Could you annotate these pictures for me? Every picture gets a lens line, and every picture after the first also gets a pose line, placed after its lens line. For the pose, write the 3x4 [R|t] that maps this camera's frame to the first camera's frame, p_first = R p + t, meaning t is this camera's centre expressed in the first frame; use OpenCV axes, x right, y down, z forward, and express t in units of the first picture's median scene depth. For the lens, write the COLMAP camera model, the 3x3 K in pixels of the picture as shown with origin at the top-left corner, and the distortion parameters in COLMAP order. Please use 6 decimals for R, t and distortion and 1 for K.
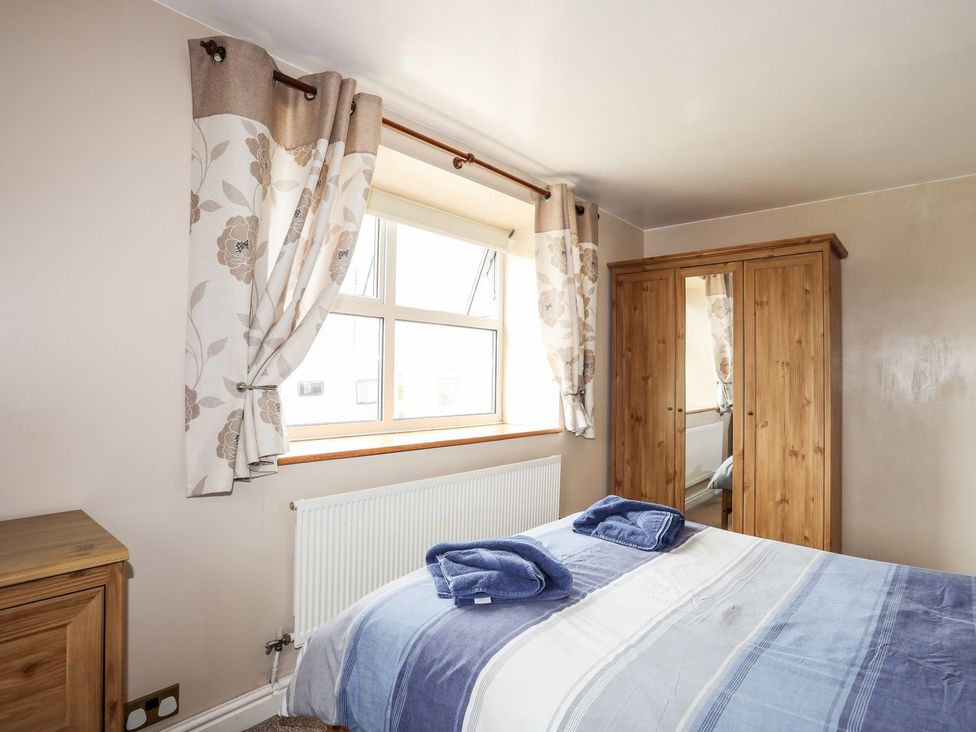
lens RADIAL K [[539.0, 0, 488.0], [0, 539.0, 366.0], [0, 0, 1]] dist [-0.026158, 0.000307]
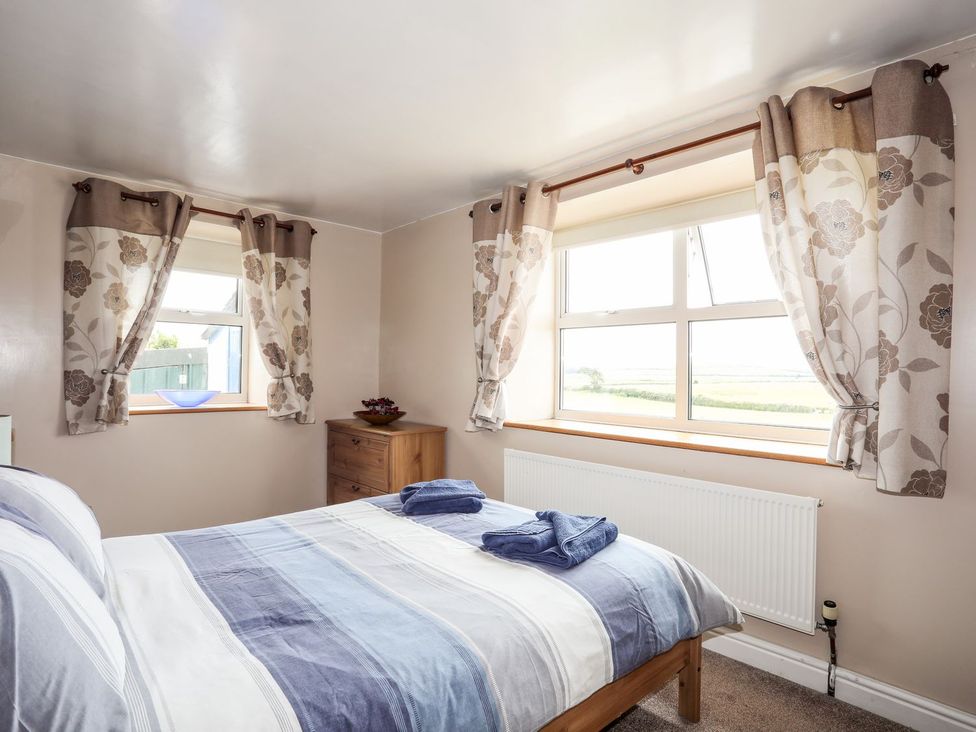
lens RADIAL K [[539.0, 0, 488.0], [0, 539.0, 366.0], [0, 0, 1]] dist [-0.026158, 0.000307]
pose [[-0.117292, -0.011559, -0.993030, 1.062741], [0.009847, 0.999870, -0.012802, 0.008135], [0.993049, -0.011280, -0.117163, 0.893617]]
